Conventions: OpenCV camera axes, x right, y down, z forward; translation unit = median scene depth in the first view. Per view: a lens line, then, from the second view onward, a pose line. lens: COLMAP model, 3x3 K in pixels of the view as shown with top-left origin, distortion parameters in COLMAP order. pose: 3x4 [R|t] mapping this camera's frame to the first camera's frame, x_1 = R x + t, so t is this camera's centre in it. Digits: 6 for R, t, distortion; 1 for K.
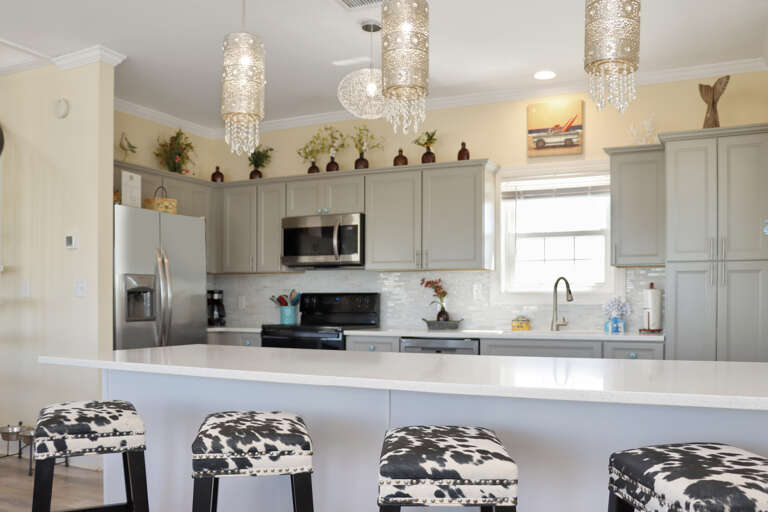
lens RADIAL K [[693.2, 0, 401.6], [0, 693.2, 300.0], [0, 0, 1]] dist [-0.149283, 0.156860]
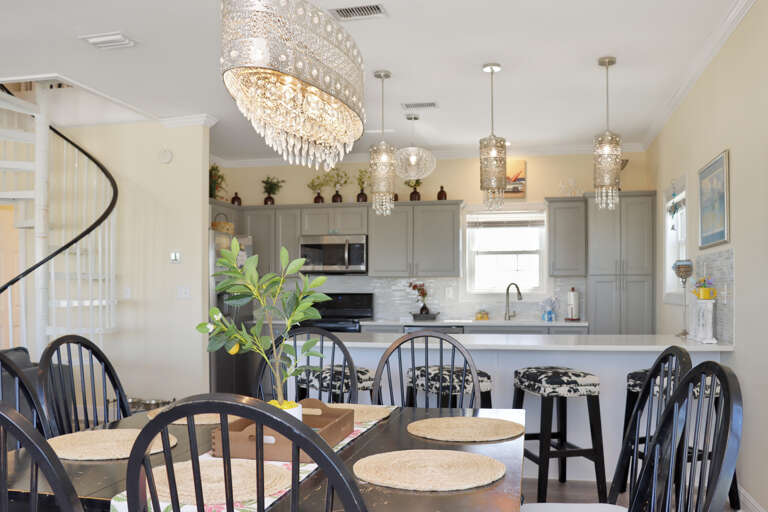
lens RADIAL K [[699.2, 0, 382.4], [0, 699.2, 284.7], [0, 0, 1]] dist [-0.153554, 0.002413]
pose [[0.977250, -0.000154, 0.212089, -0.335750], [0.001628, 0.999976, -0.006775, -0.019708], [-0.212083, 0.006967, 0.977227, -0.364354]]
